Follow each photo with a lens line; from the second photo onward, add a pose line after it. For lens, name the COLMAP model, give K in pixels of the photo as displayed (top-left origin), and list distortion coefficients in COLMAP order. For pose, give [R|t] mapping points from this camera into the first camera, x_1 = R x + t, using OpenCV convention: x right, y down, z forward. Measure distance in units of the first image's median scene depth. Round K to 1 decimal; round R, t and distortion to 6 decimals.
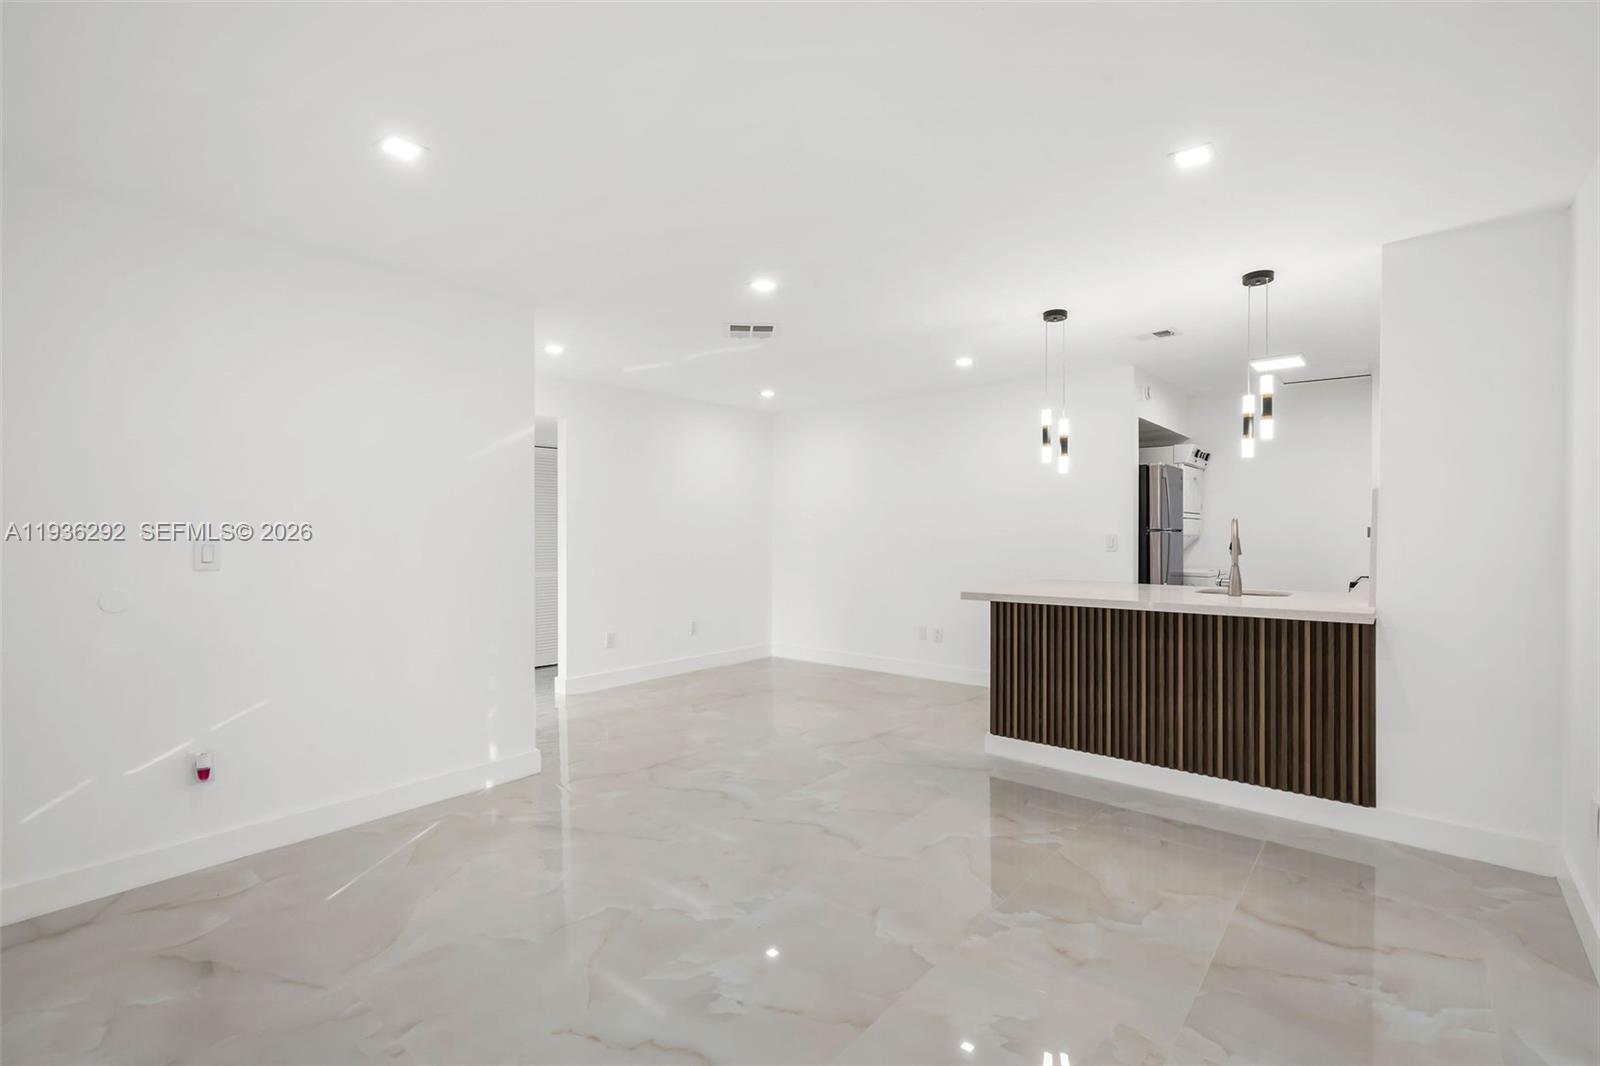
lens RADIAL K [[714.3, 0, 805.4], [0, 714.3, 532.3], [0, 0, 1]] dist [0.000815, 0.000152]
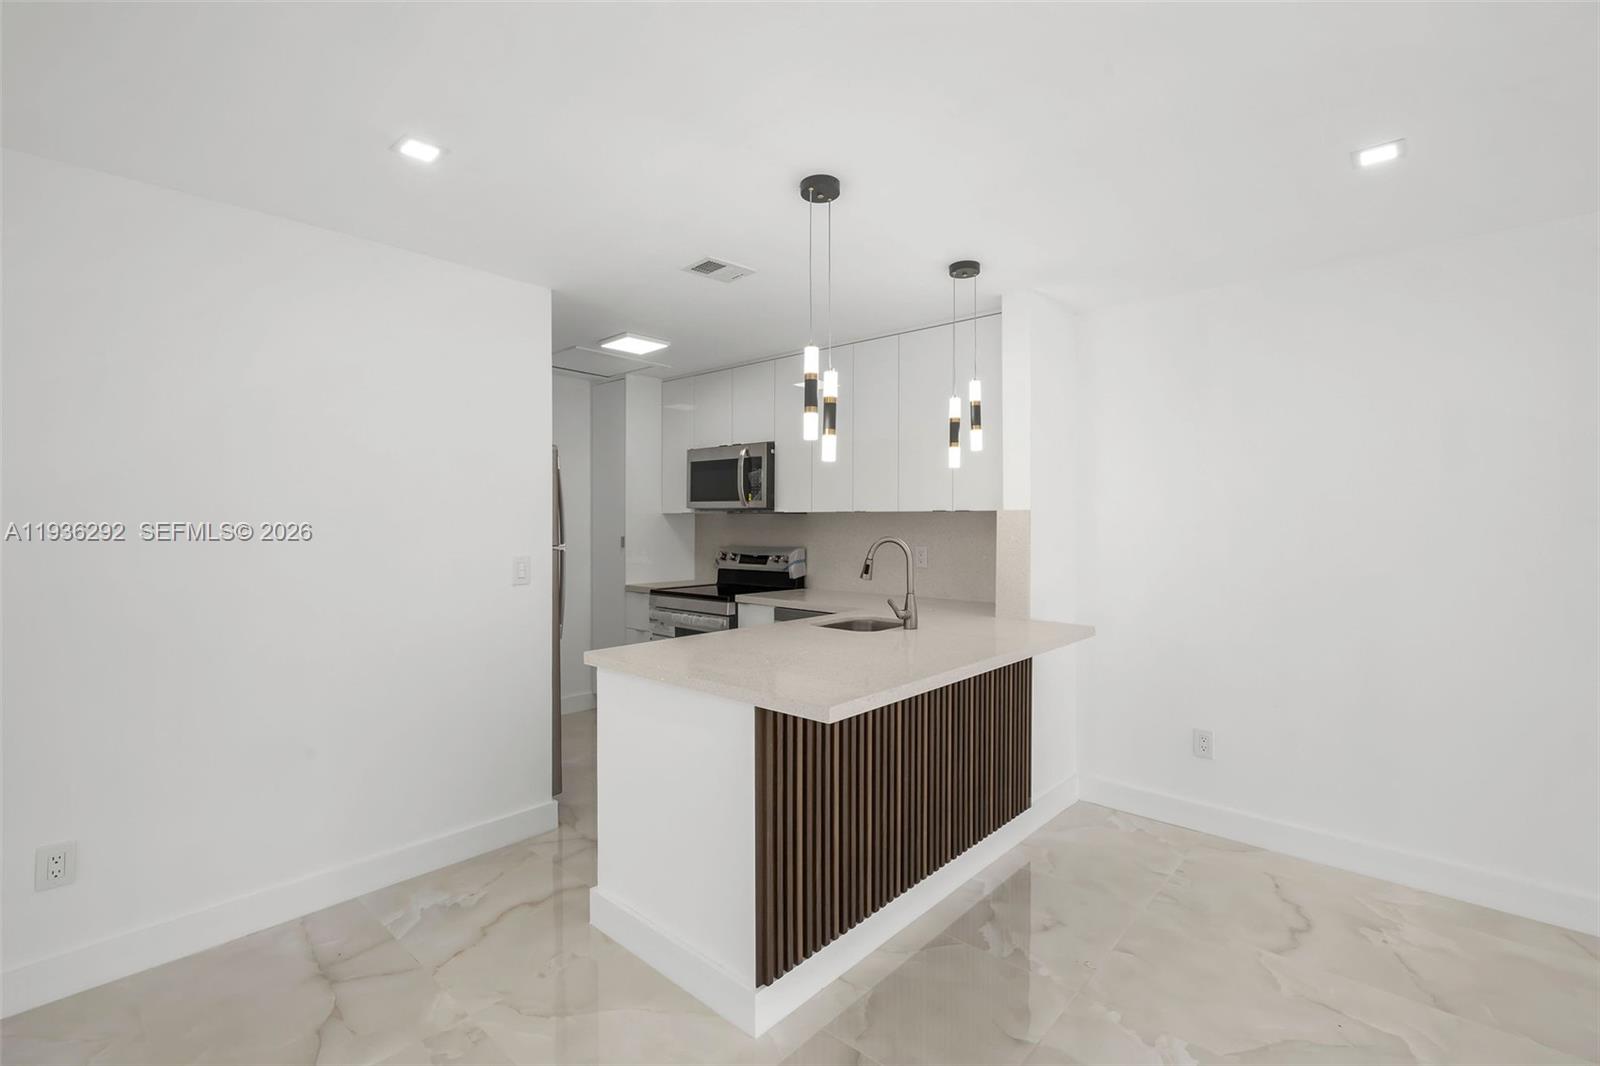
lens RADIAL K [[726.0, 0, 800.0], [0, 726.0, 533.0], [0, 0, 1]] dist [0.002291, 0.000197]
pose [[0.035026, -0.009591, 0.999340, -0.277331], [0.002573, 0.999952, 0.009507, -0.034766], [-0.999383, 0.002238, 0.035049, 1.159671]]
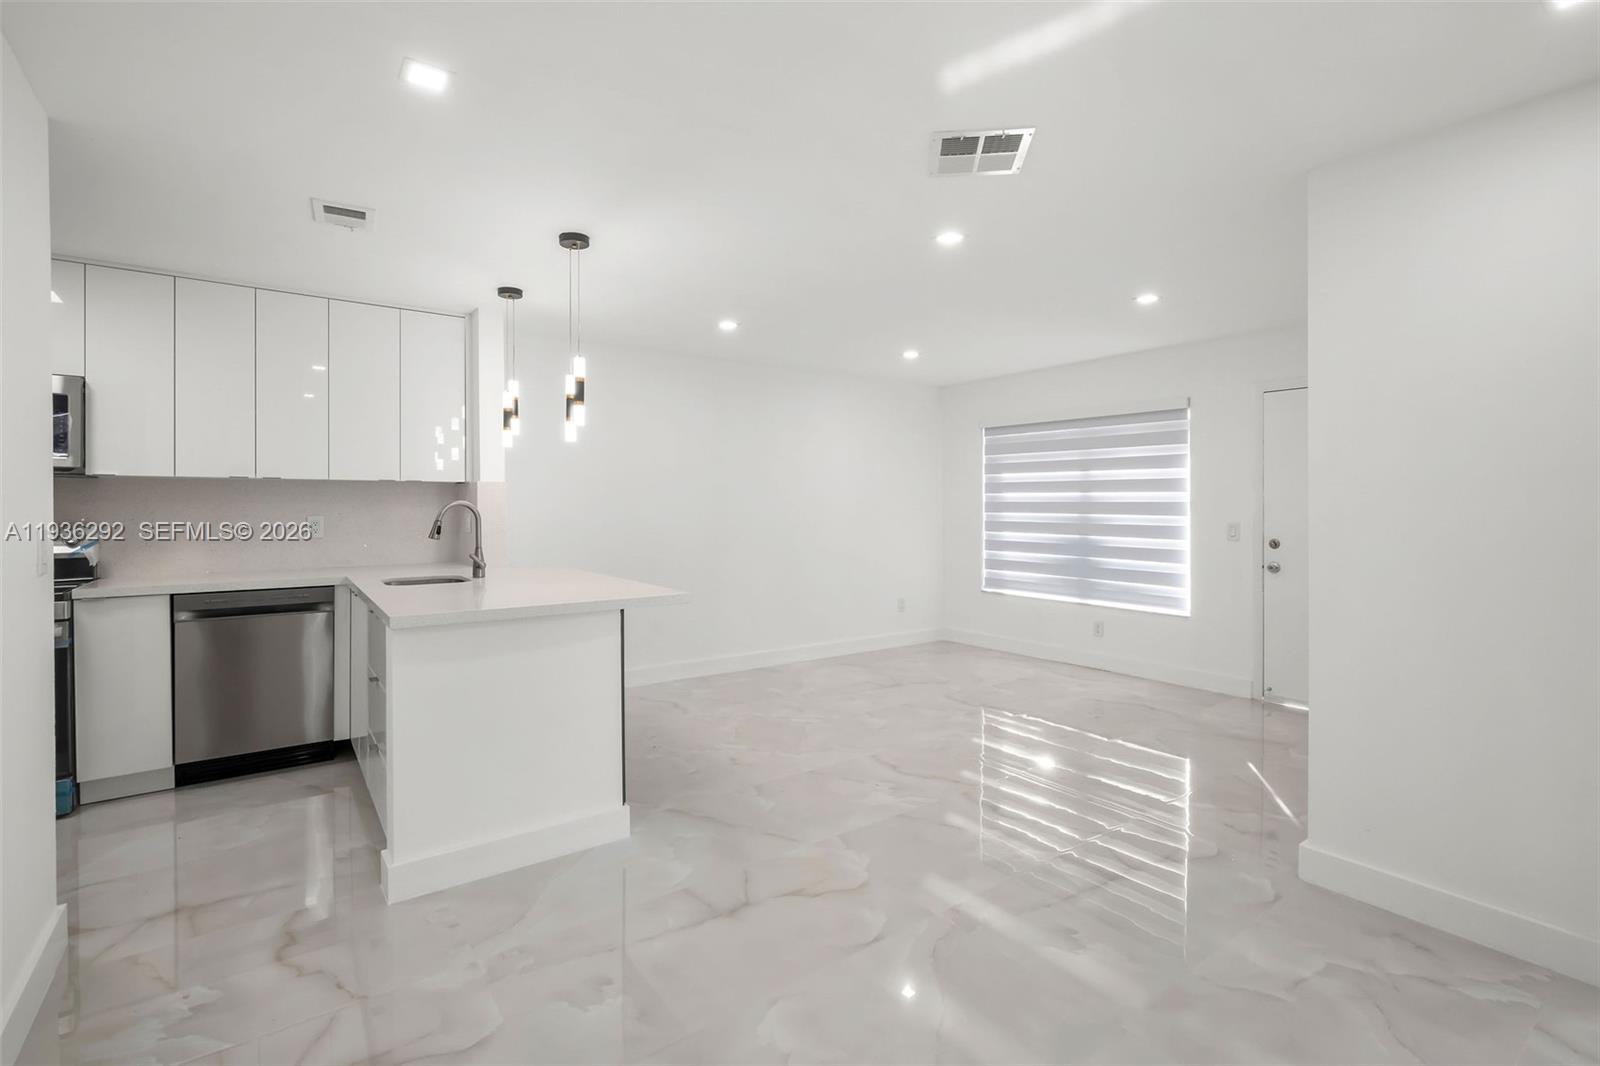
lens RADIAL K [[727.0, 0, 799.5], [0, 727.0, 494.5], [0, 0, 1]] dist [0.001694, 0.000345]
pose [[-0.971412, 0.010193, 0.237182, -0.099071], [0.007333, 0.999889, -0.012939, -0.013231], [-0.237287, -0.010830, -0.971379, 2.008237]]
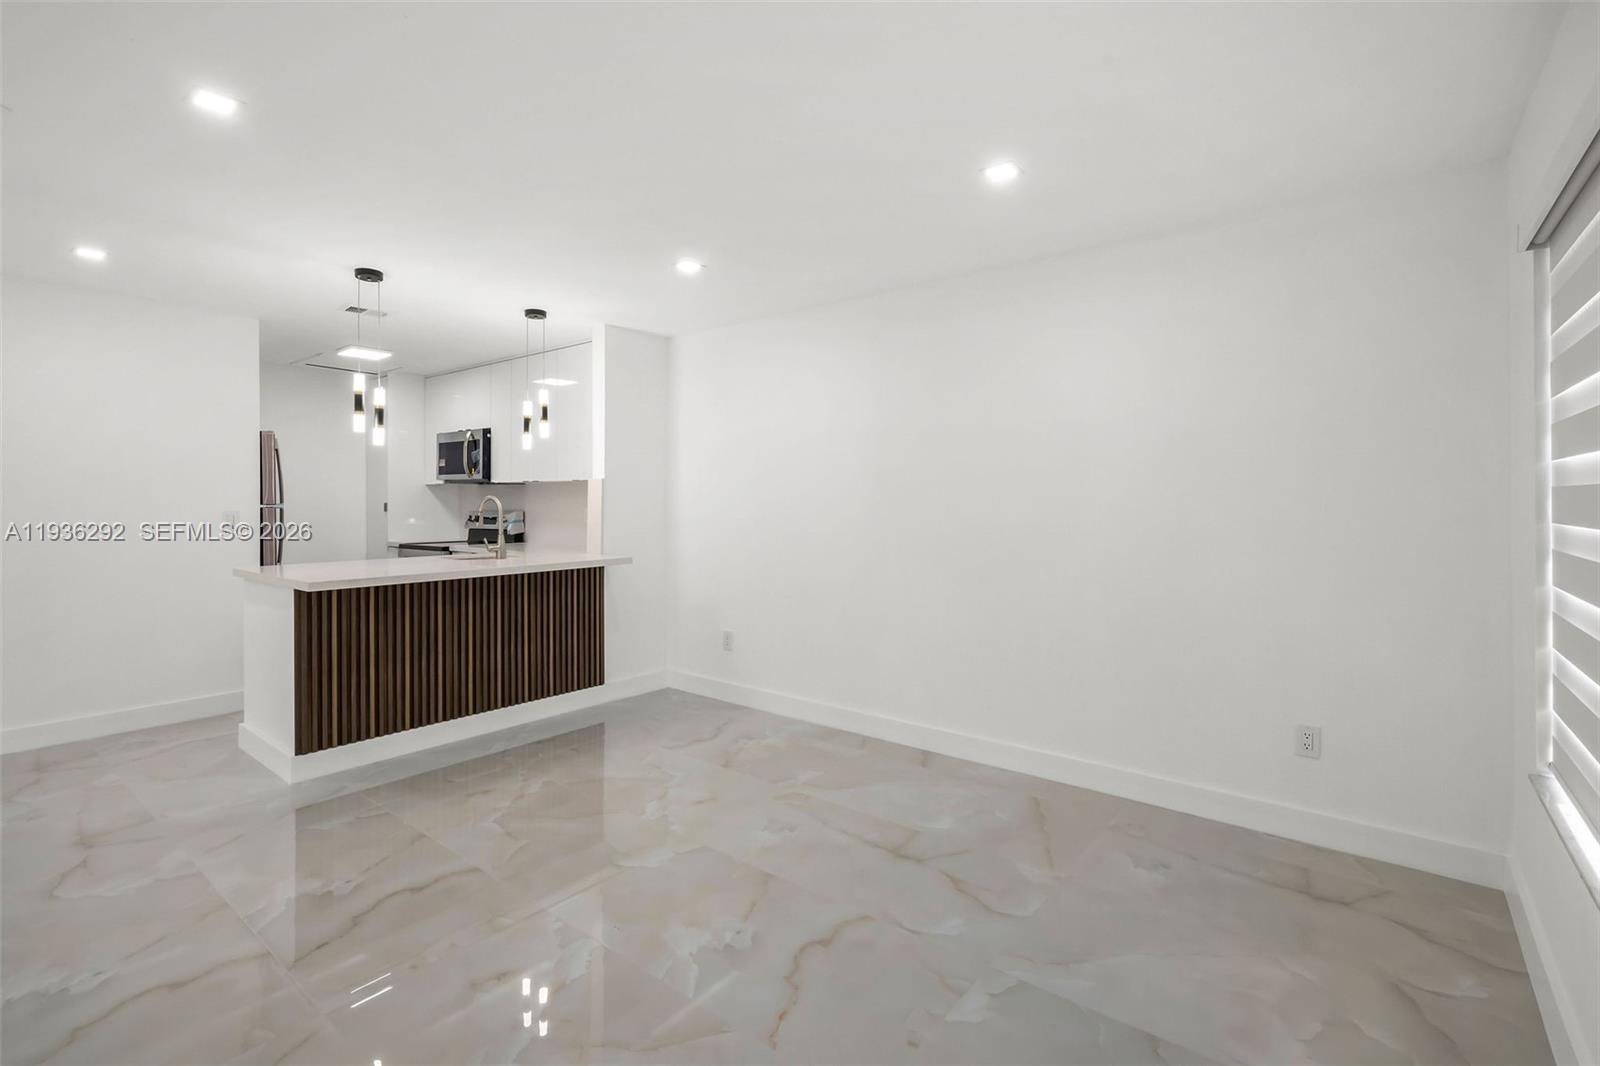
lens RADIAL K [[732.3, 0, 798.2], [0, 732.3, 514.3], [0, 0, 1]] dist [-0.000061, -0.000097]
pose [[-0.025614, -0.011272, 0.999608, -0.715059], [0.003536, 0.999929, 0.011366, -0.001334], [-0.999666, 0.003826, -0.025572, 0.547100]]
